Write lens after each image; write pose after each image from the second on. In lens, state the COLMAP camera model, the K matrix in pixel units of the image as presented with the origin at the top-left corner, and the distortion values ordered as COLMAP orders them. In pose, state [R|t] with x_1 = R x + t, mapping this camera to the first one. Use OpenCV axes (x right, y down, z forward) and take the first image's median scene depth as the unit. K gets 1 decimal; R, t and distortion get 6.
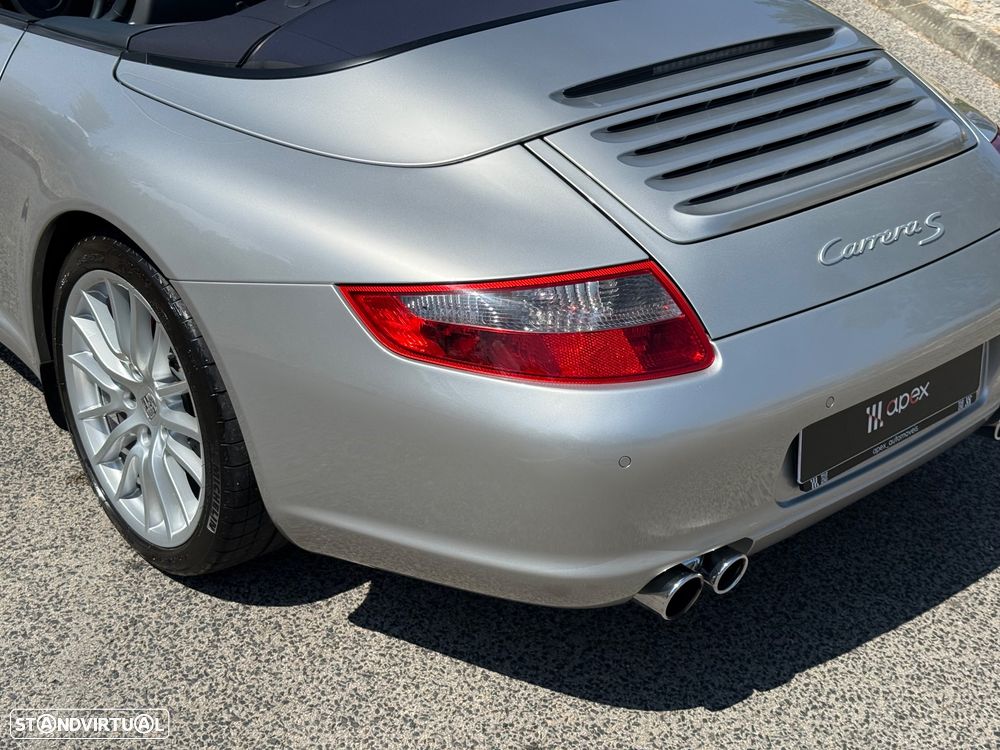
lens RADIAL K [[1383.1, 0, 498.9], [0, 1383.1, 372.2], [0, 0, 1]] dist [0.109172, 0.000000]
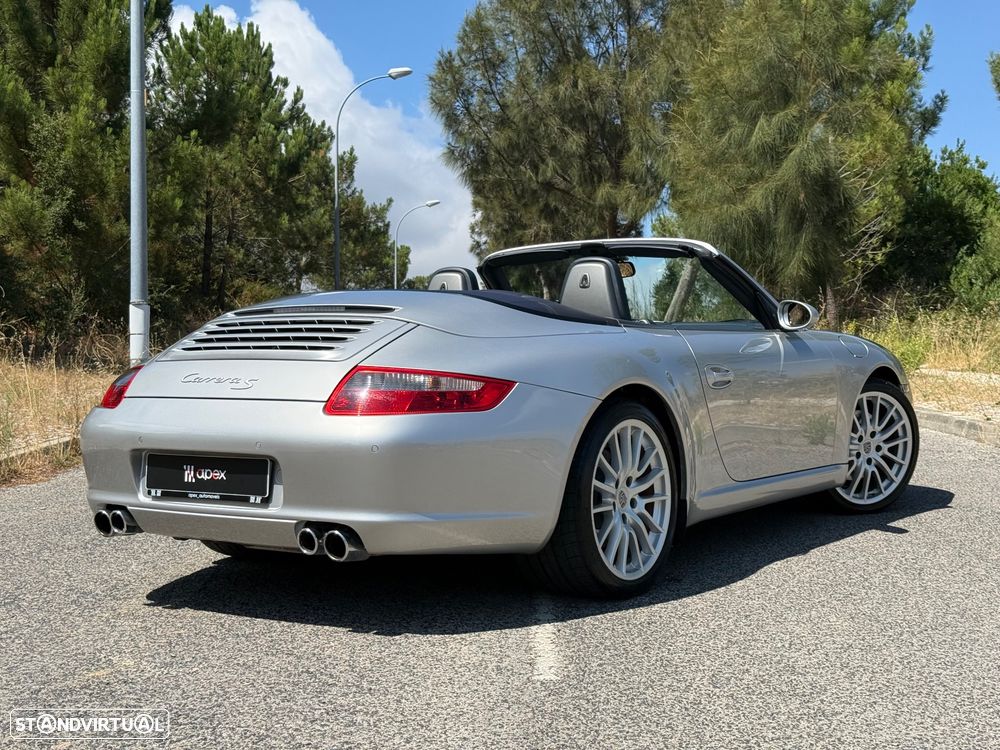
lens RADIAL K [[1383.1, 0, 498.4], [0, 1383.1, 383.0], [0, 0, 1]] dist [0.109172, 0.000000]
pose [[0.993664, -0.043039, -0.103823, -0.071709], [-0.003164, 0.912693, -0.408633, 1.015326], [0.112346, 0.406372, 0.906775, -1.442869]]
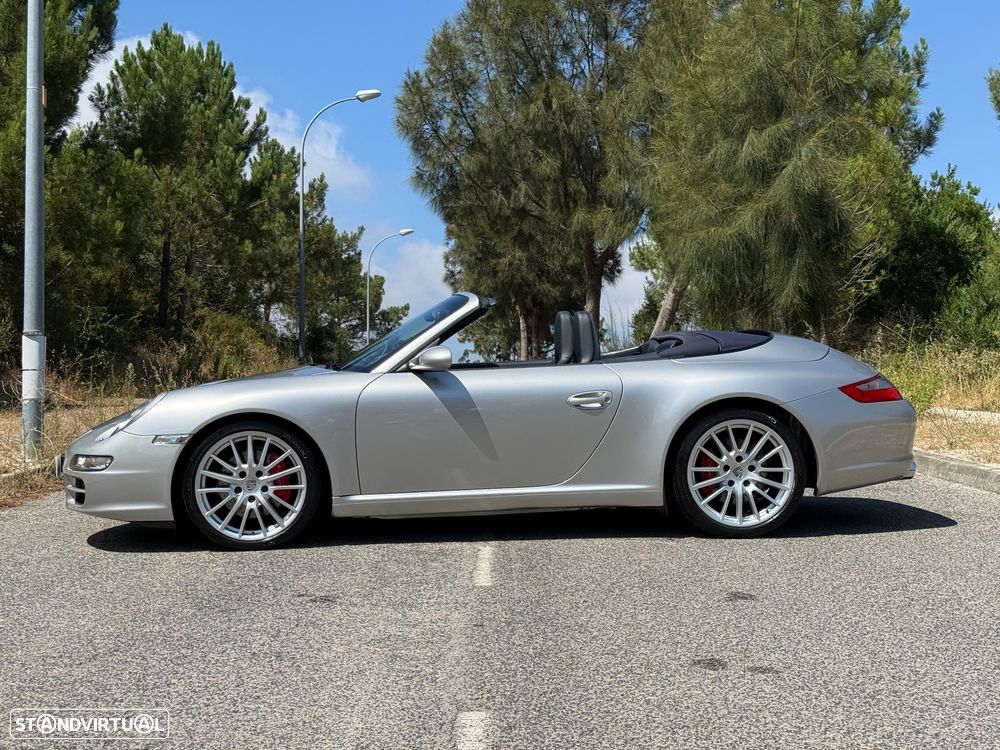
lens RADIAL K [[1383.1, 0, 497.2], [0, 1383.1, 376.6], [0, 0, 1]] dist [0.109172, 0.000000]
pose [[0.995071, -0.045645, -0.088039, -0.074070], [0.003013, 0.901281, -0.433225, 0.678930], [0.099123, 0.430824, 0.896976, -0.787345]]
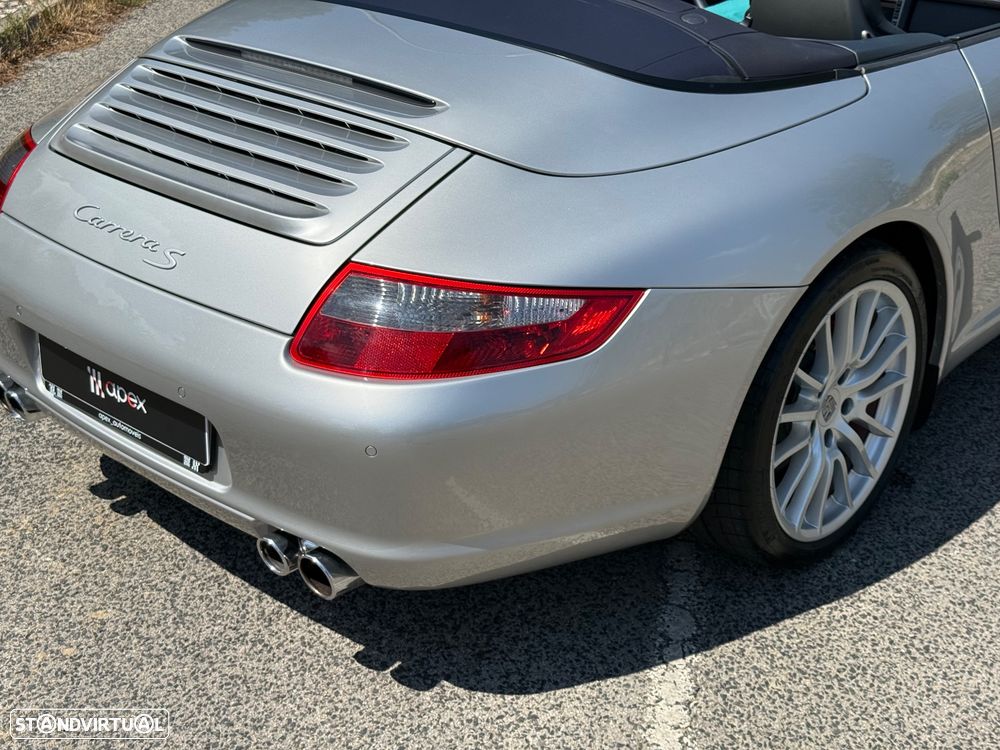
lens RADIAL K [[1383.1, 0, 498.4], [0, 1383.1, 370.9], [0, 0, 1]] dist [0.109172, 0.000000]
pose [[0.970322, 0.063152, -0.233426, -0.104390], [-0.061649, 0.998003, 0.013736, 0.366209], [0.233828, 0.001062, 0.972277, -0.808969]]
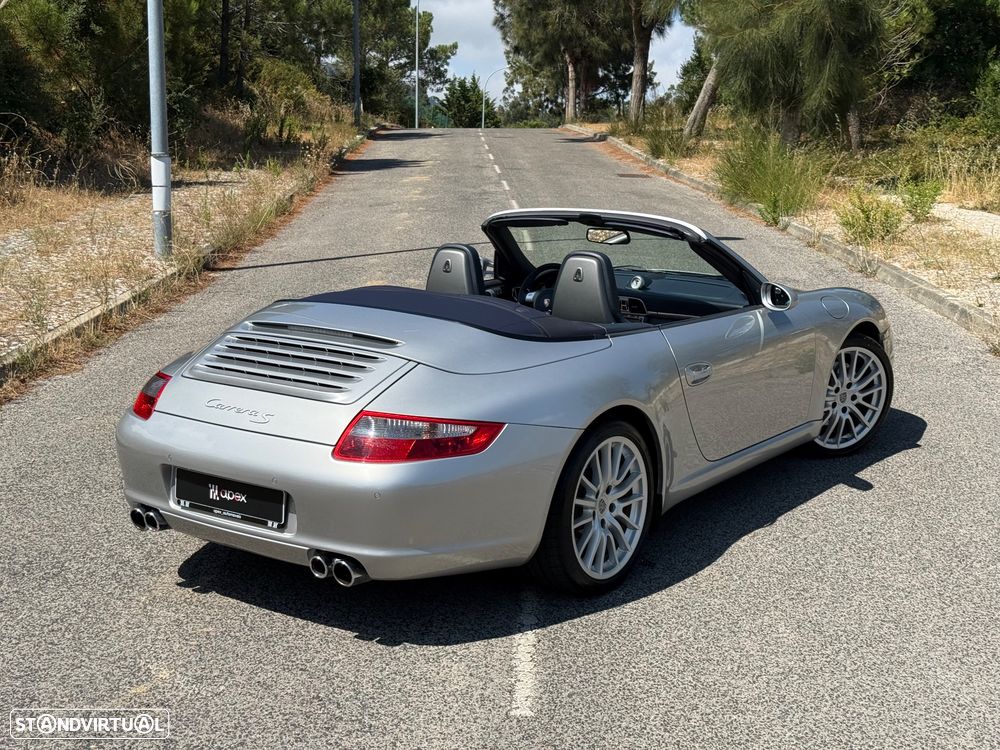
lens RADIAL K [[1383.1, 0, 498.7], [0, 1383.1, 369.8], [0, 0, 1]] dist [0.109172, 0.000000]
pose [[0.992344, -0.007022, -0.123306, -0.002377], [-0.024907, 0.966492, -0.255486, 0.731748], [0.120969, 0.256601, 0.958917, -1.731680]]
